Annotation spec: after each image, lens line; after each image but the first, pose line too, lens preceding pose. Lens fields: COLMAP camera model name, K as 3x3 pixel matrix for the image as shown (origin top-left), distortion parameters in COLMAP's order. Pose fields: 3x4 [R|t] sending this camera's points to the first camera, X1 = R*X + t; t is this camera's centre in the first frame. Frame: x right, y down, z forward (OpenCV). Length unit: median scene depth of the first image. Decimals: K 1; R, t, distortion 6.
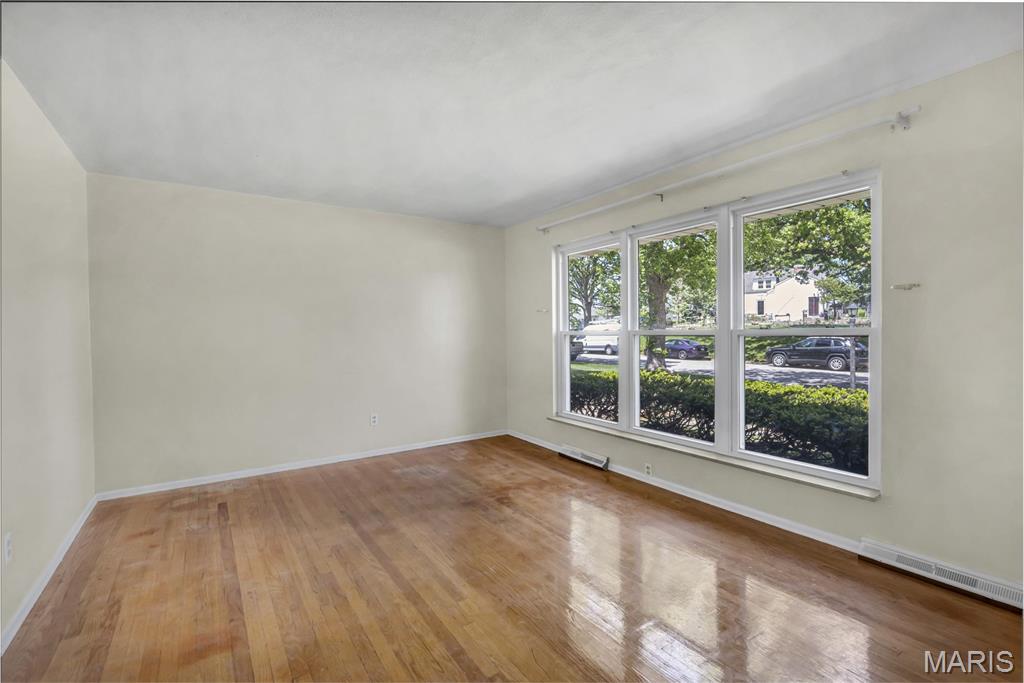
lens RADIAL K [[474.0, 0, 535.5], [0, 474.0, 340.6], [0, 0, 1]] dist [0.035188, -0.000158]
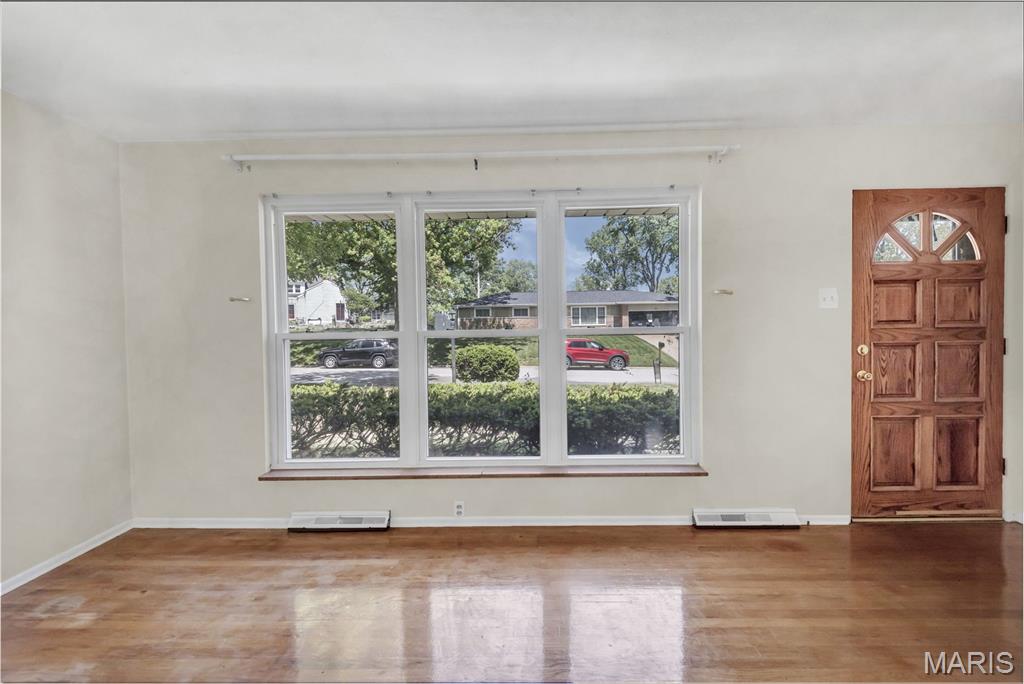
lens RADIAL K [[457.4, 0, 512.0], [0, 457.4, 342.0], [0, 0, 1]] dist [0.035019, -0.015696]
pose [[0.593581, -0.024242, 0.804409, -0.237962], [0.028182, 0.999559, 0.009327, -0.005673], [-0.804281, 0.017134, 0.594003, 0.365362]]
